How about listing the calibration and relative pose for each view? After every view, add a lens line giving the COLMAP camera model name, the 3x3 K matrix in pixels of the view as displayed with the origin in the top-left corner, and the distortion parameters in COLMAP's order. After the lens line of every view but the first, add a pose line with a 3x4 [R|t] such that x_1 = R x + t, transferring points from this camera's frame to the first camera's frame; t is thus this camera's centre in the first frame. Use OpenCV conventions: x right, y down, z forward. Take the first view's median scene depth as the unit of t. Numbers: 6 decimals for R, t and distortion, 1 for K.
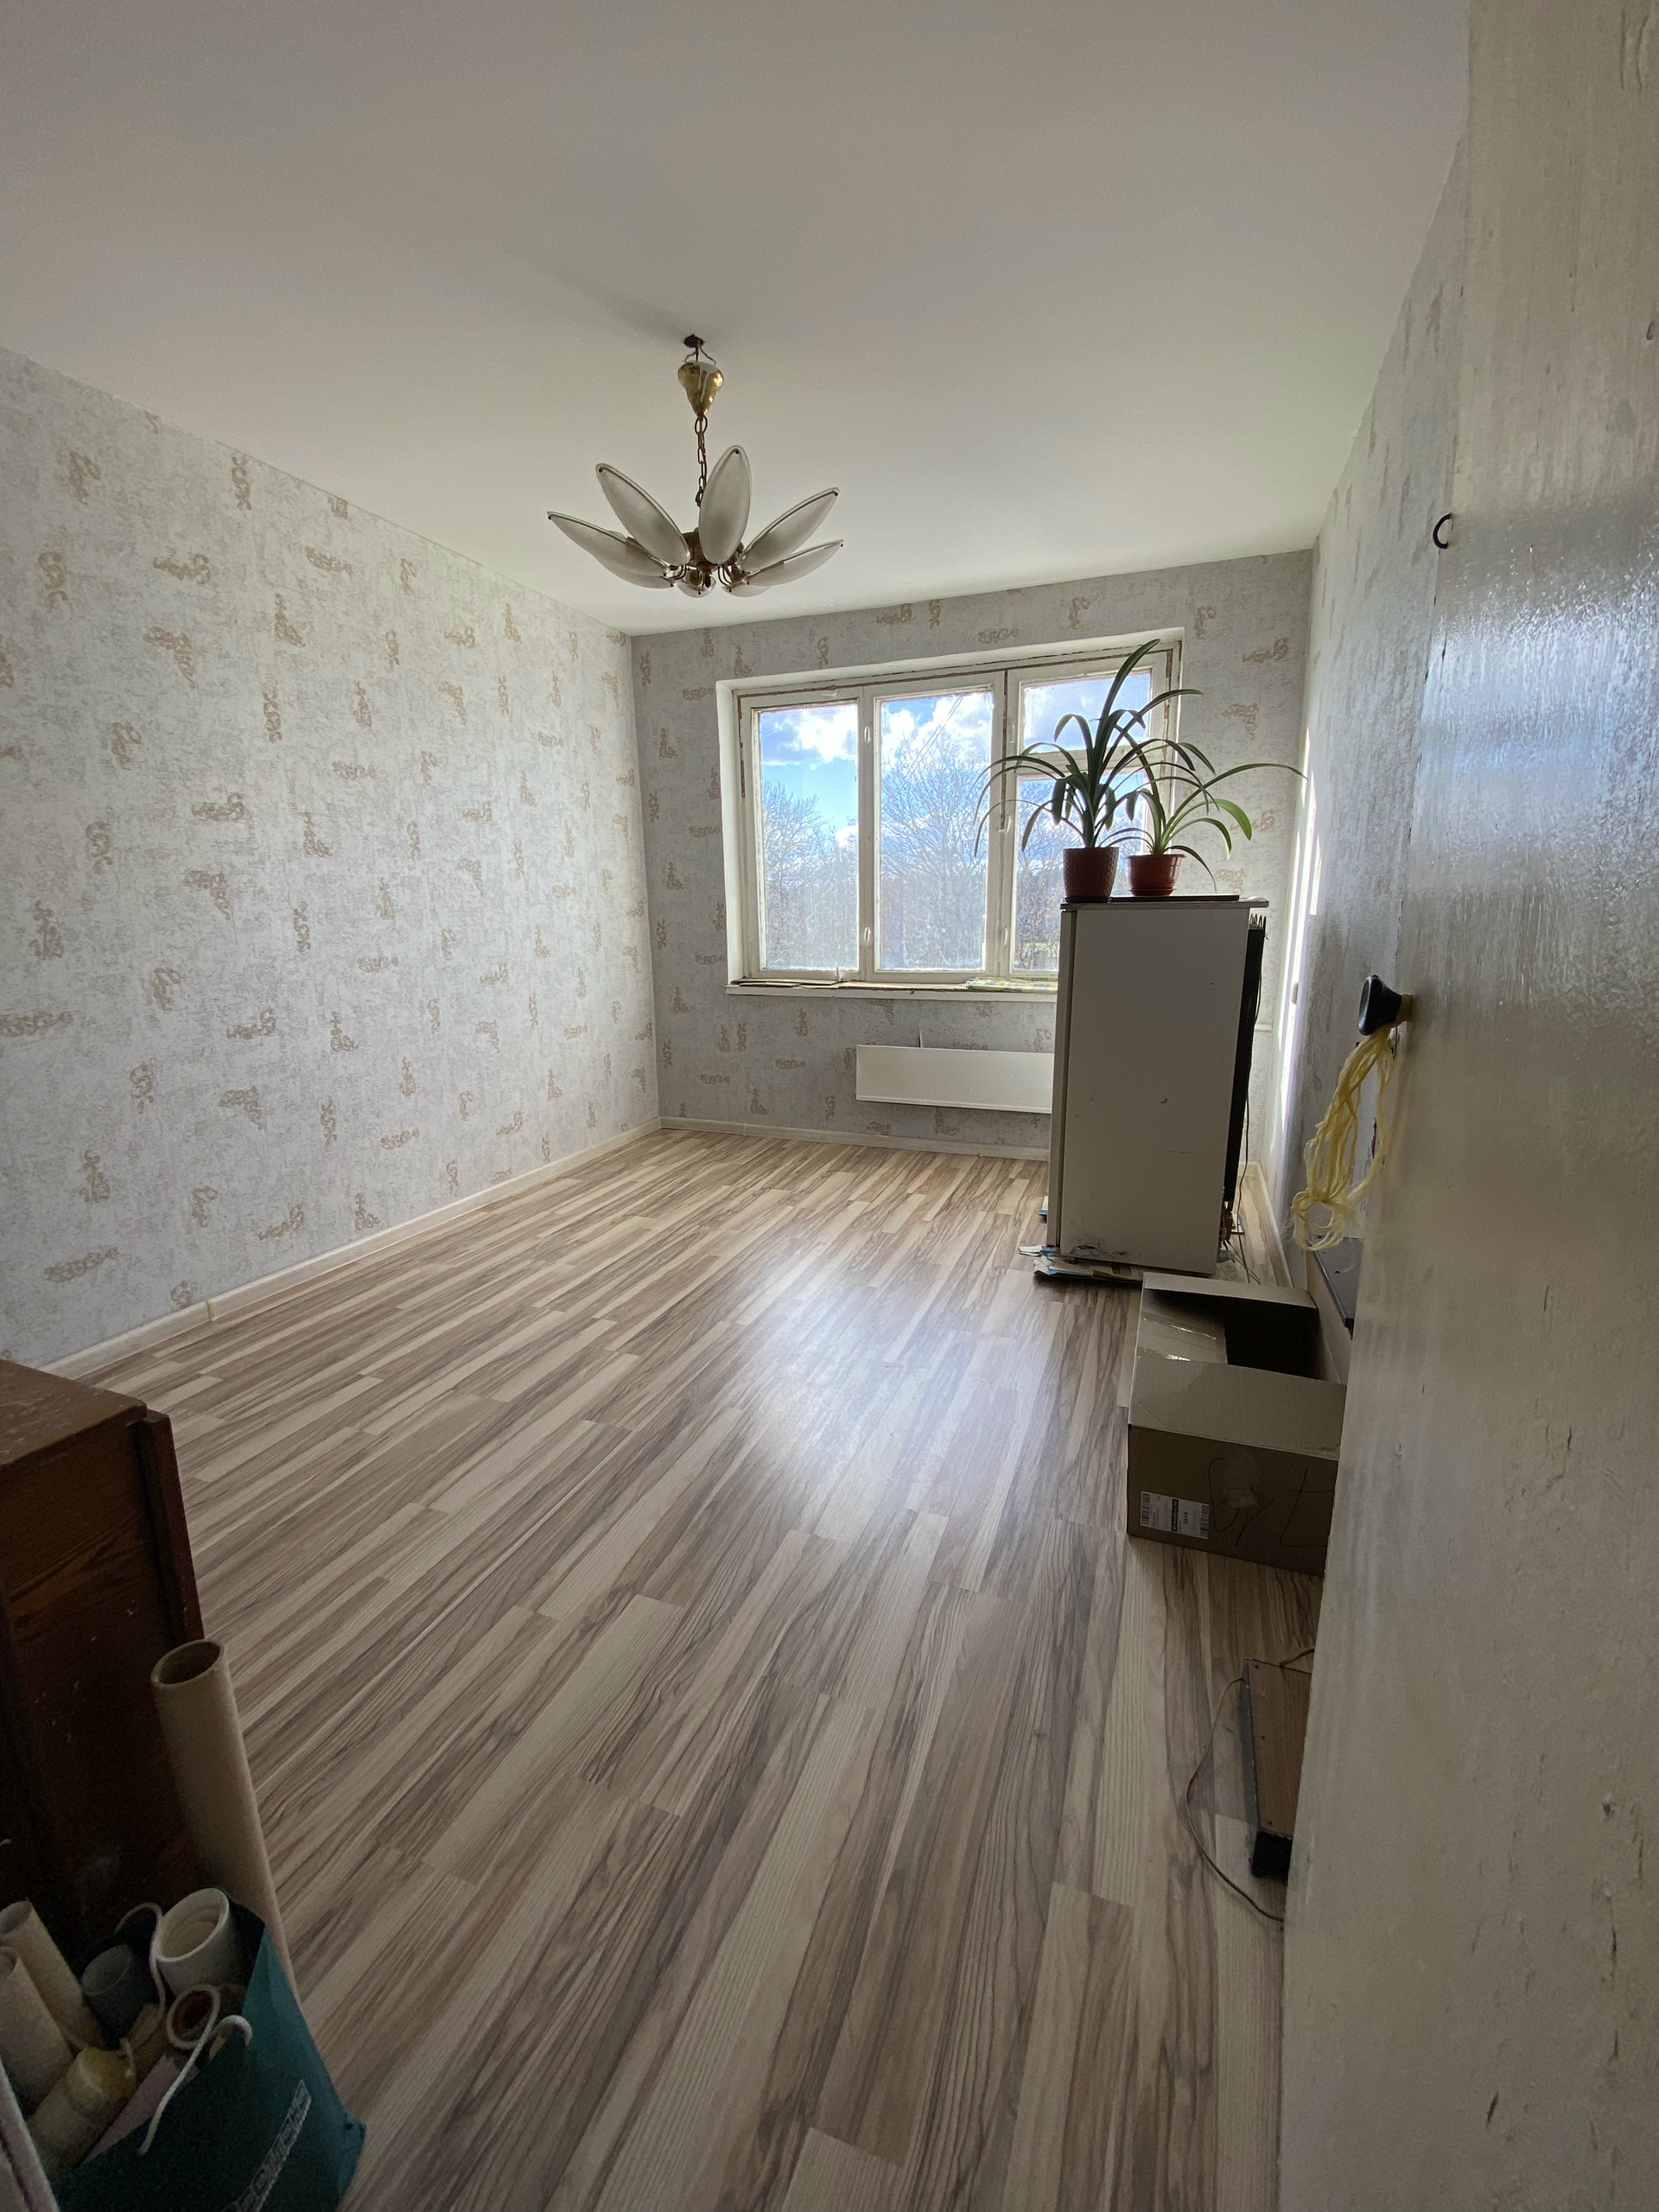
lens RADIAL K [[887.2, 0, 836.8], [0, 887.2, 1102.5], [0, 0, 1]] dist [0.010281, -0.013765]
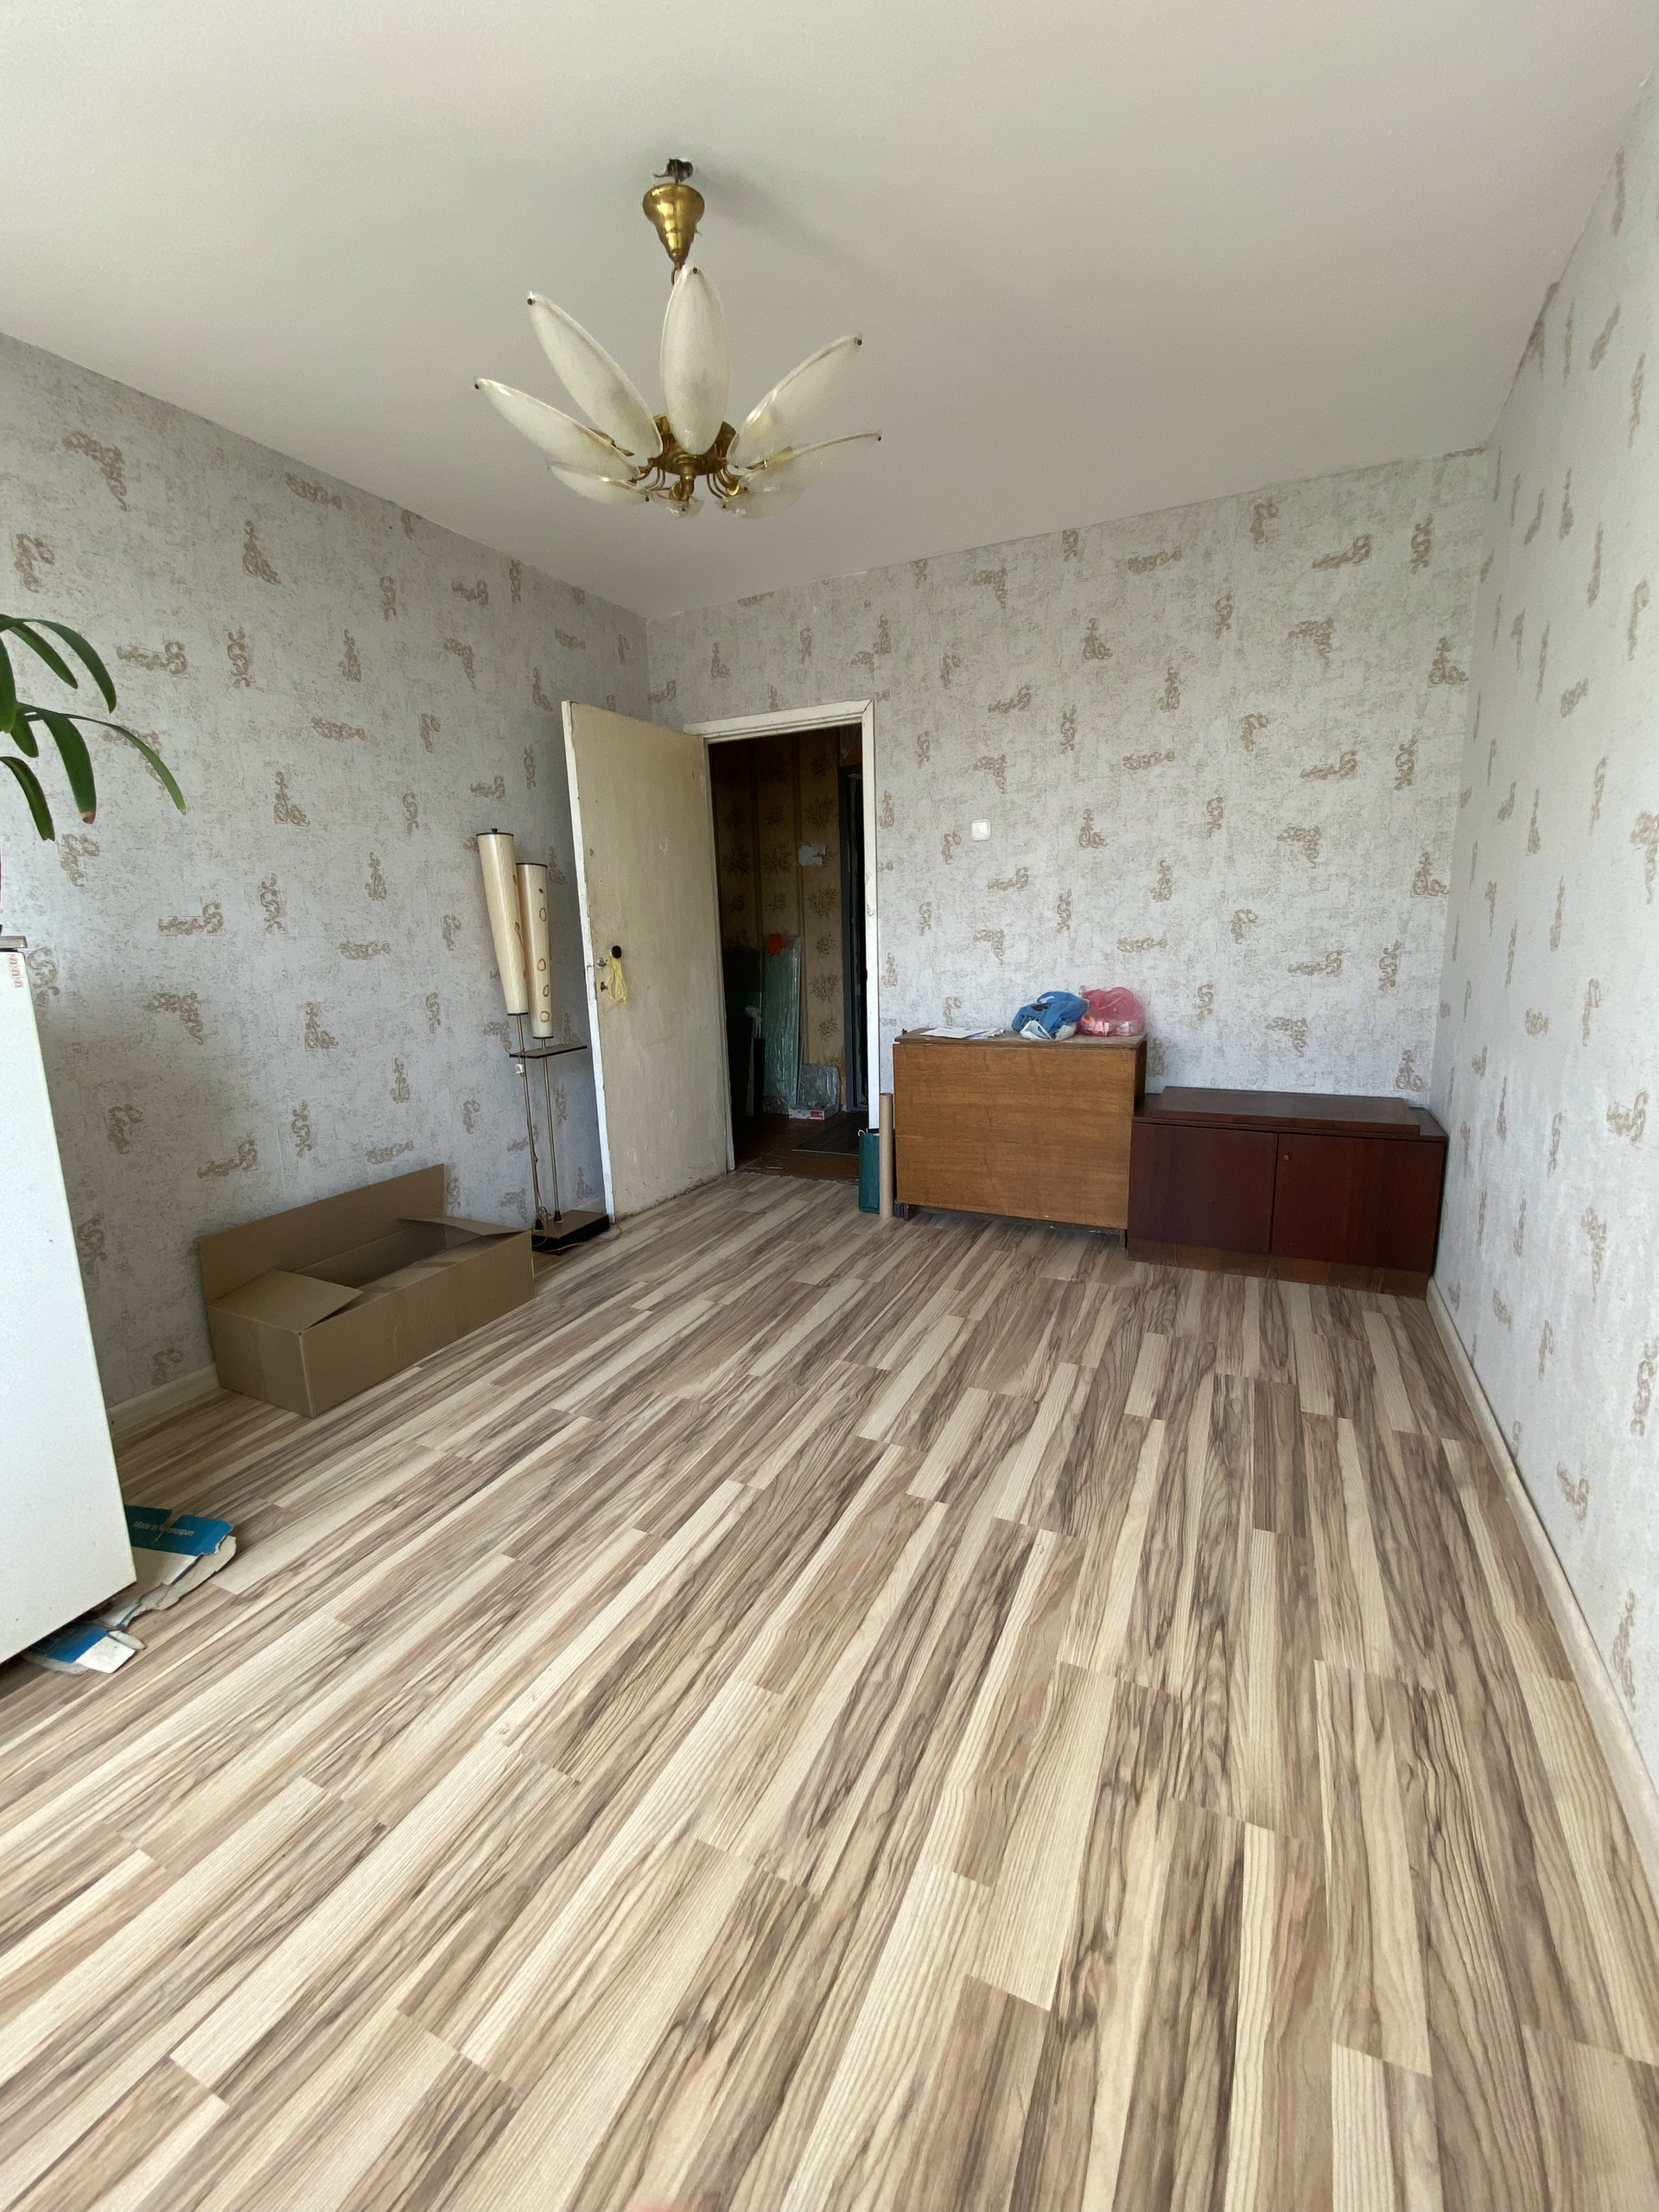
lens RADIAL K [[887.2, 0, 836.8], [0, 887.2, 1102.5], [0, 0, 1]] dist [0.010281, -0.013765]
pose [[-0.996768, 0.020572, 0.077657, -0.240021], [0.049871, 0.916294, 0.397389, -0.310440], [-0.062982, 0.399978, -0.914358, 1.452912]]
